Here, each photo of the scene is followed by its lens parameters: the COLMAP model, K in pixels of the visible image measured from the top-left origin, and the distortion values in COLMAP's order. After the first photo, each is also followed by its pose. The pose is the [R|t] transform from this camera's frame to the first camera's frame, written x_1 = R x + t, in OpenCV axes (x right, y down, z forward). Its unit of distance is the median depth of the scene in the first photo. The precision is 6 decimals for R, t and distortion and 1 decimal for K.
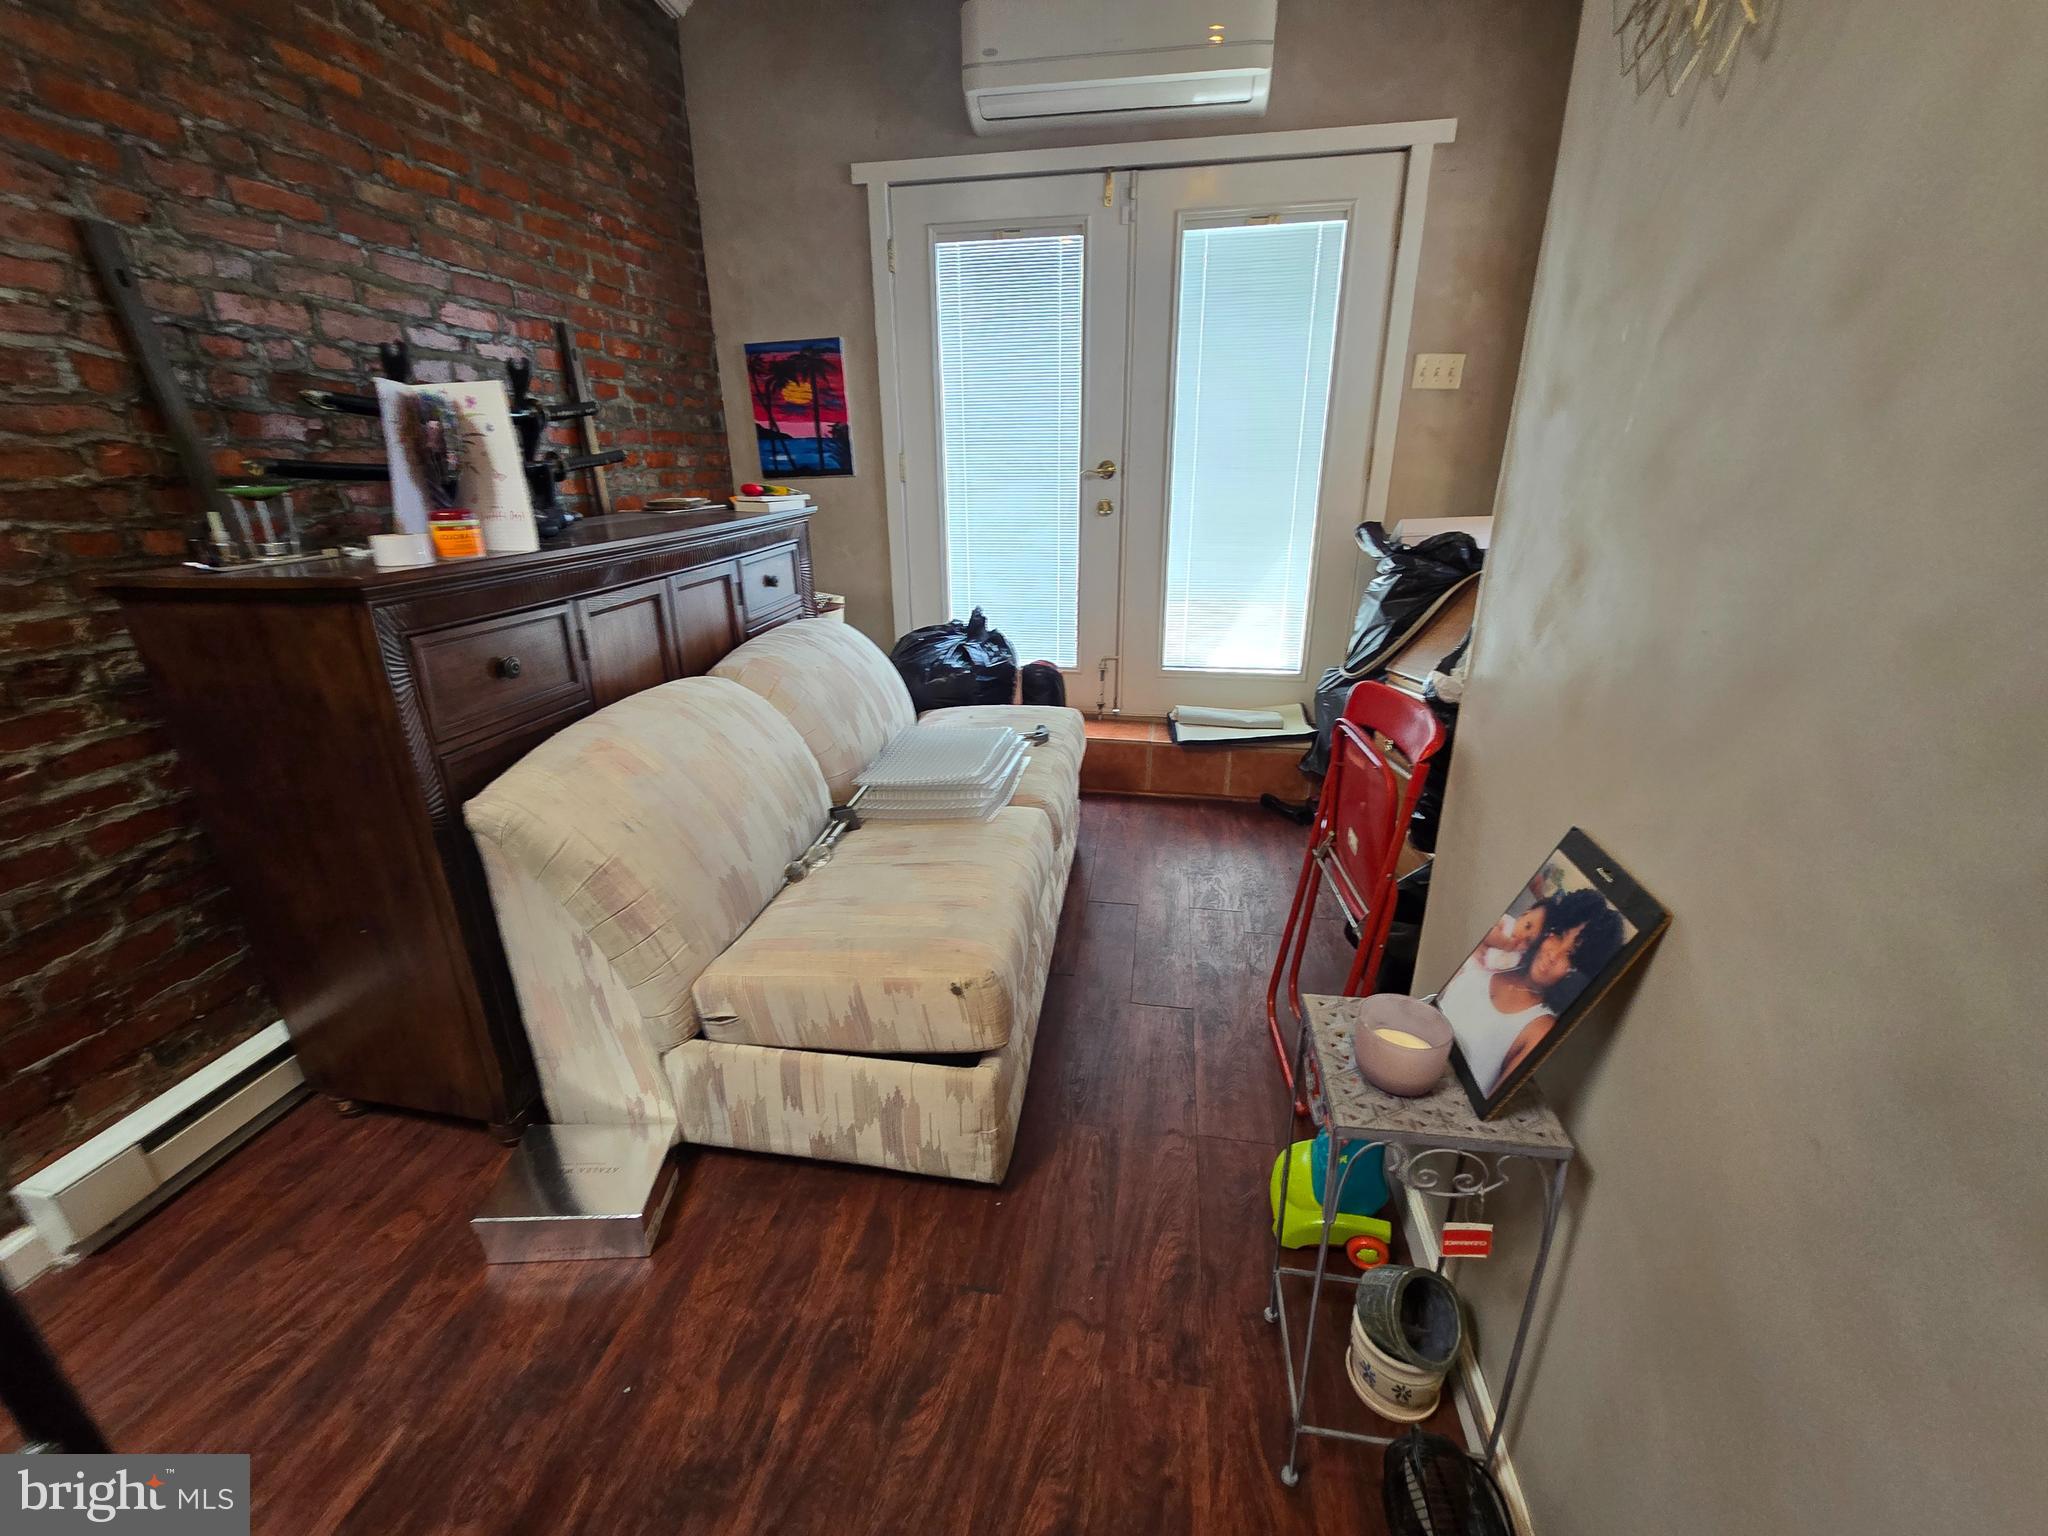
lens RADIAL K [[841.1, 0, 1009.6], [0, 841.1, 768.6], [0, 0, 1]] dist [-0.000698, -0.000390]
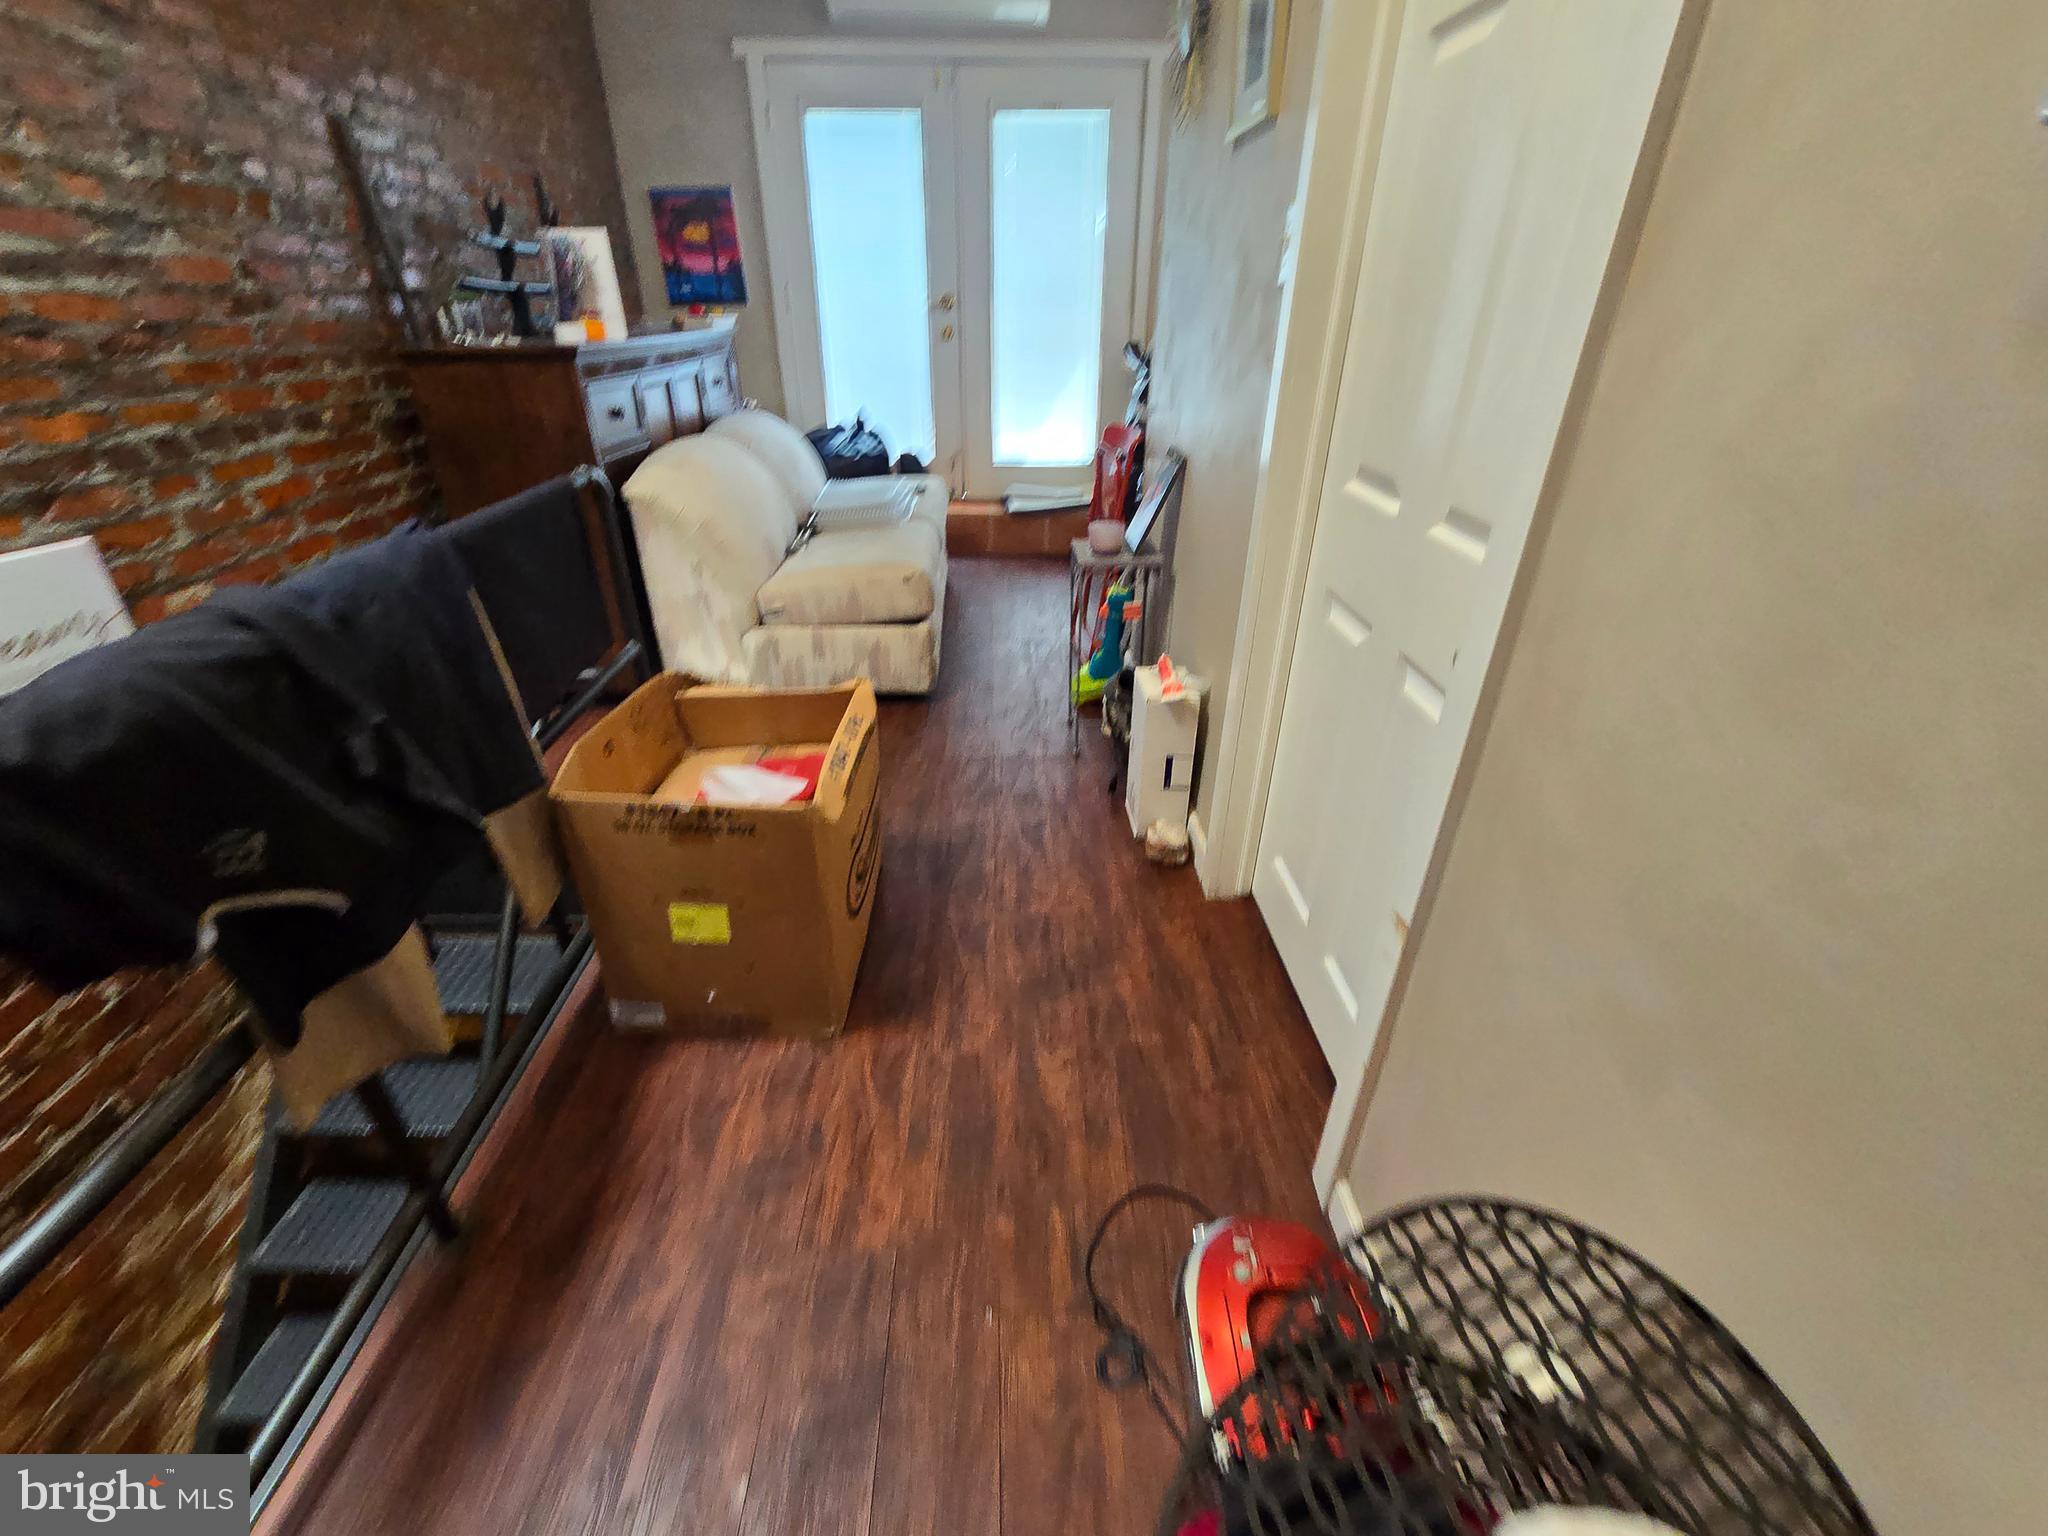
lens RADIAL K [[841.1, 0, 1009.6], [0, 841.1, 768.6], [0, 0, 1]] dist [-0.000698, -0.000390]
pose [[0.979361, -0.085905, 0.182953, -0.152926], [0.057600, 0.986271, 0.154762, 0.280064], [-0.193736, -0.141030, 0.970864, -0.677809]]
